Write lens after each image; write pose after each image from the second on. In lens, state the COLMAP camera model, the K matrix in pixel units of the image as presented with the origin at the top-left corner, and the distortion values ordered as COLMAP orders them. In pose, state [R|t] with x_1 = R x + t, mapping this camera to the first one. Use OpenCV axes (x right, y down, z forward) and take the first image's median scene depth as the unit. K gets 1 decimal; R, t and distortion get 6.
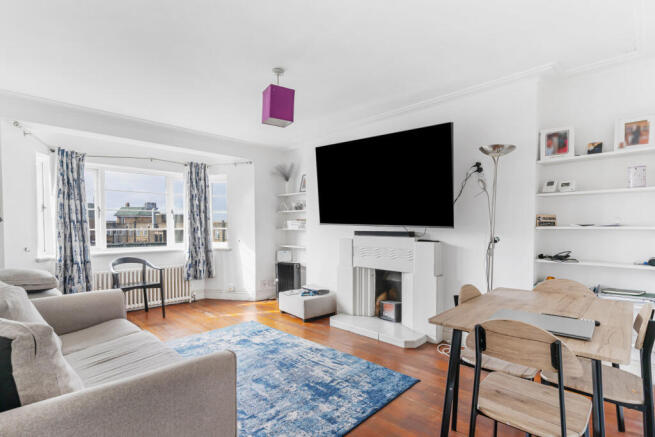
lens RADIAL K [[327.9, 0, 326.8], [0, 327.9, 233.7], [0, 0, 1]] dist [0.001296, 0.000185]
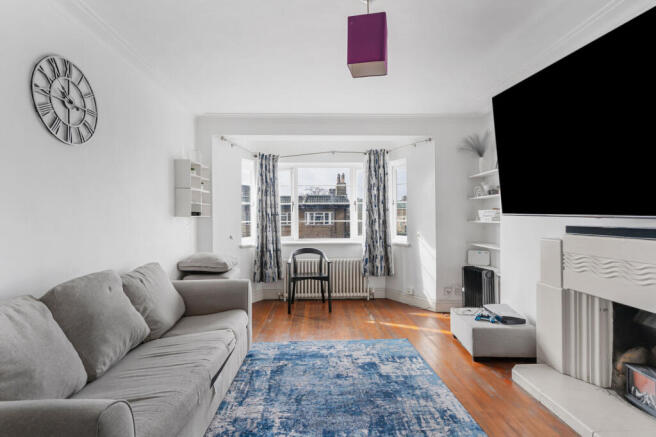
lens RADIAL K [[328.1, 0, 328.0], [0, 328.1, 218.5], [0, 0, 1]] dist [0.000804, 0.000304]
pose [[0.722291, -0.001932, -0.691586, 0.173840], [-0.011560, 0.999823, -0.014866, -0.007943], [0.691492, 0.018732, 0.722141, 0.288982]]
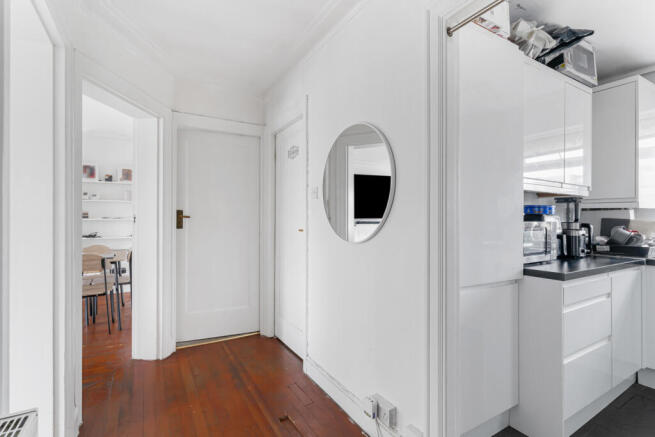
lens RADIAL K [[320.0, 0, 327.5], [0, 320.0, 218.5], [0, 0, 1]] dist [-0.001097, -0.000335]
pose [[0.259605, 0.001081, 0.965714, -0.500414], [0.019533, 0.999789, -0.006370, 0.011104], [-0.965517, 0.020517, 0.259529, -0.545817]]
